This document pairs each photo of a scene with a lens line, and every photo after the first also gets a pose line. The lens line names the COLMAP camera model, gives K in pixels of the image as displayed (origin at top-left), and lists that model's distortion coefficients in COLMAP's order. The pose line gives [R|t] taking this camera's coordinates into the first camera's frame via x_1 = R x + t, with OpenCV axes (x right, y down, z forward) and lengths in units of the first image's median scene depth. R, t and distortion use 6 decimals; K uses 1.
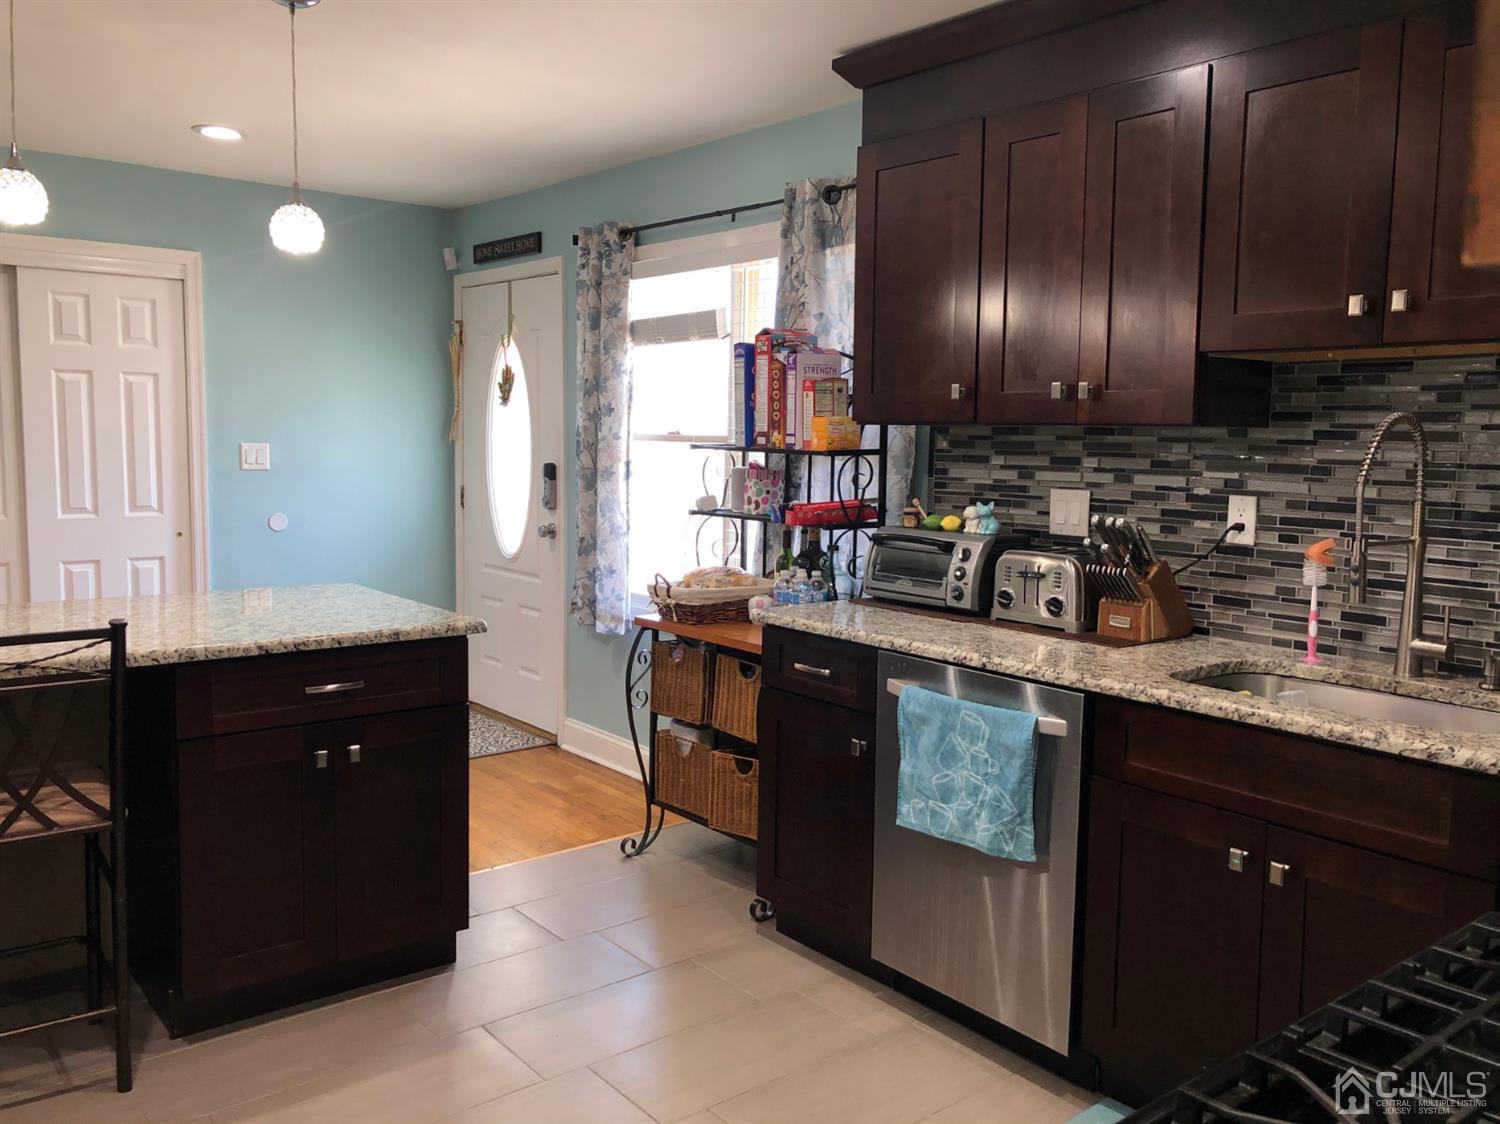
lens RADIAL K [[1226.9, 0, 758.9], [0, 1226.9, 558.3], [0, 0, 1]] dist [0.055192, -0.050953]
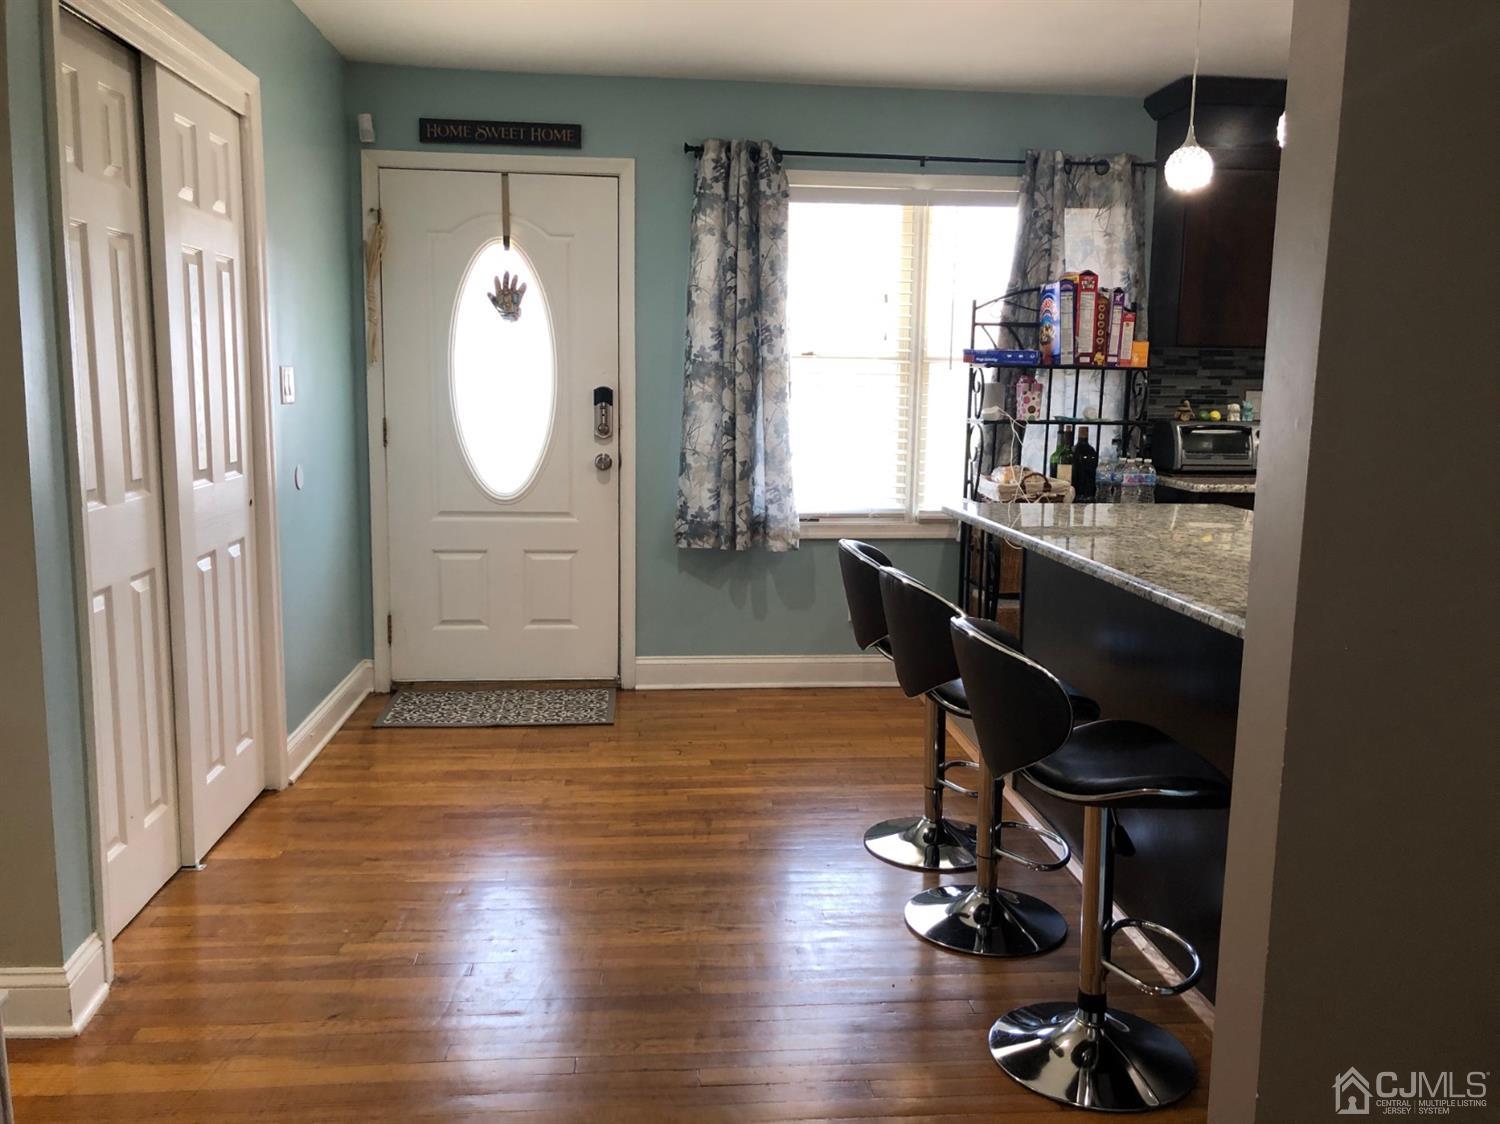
lens RADIAL K [[1226.9, 0, 753.5], [0, 1226.9, 566.3], [0, 0, 1]] dist [0.055192, -0.050953]
pose [[0.552227, -0.138312, 0.822140, -1.345743], [0.082237, 0.990370, 0.111376, -0.058357], [-0.829628, 0.006105, 0.558283, 0.609108]]
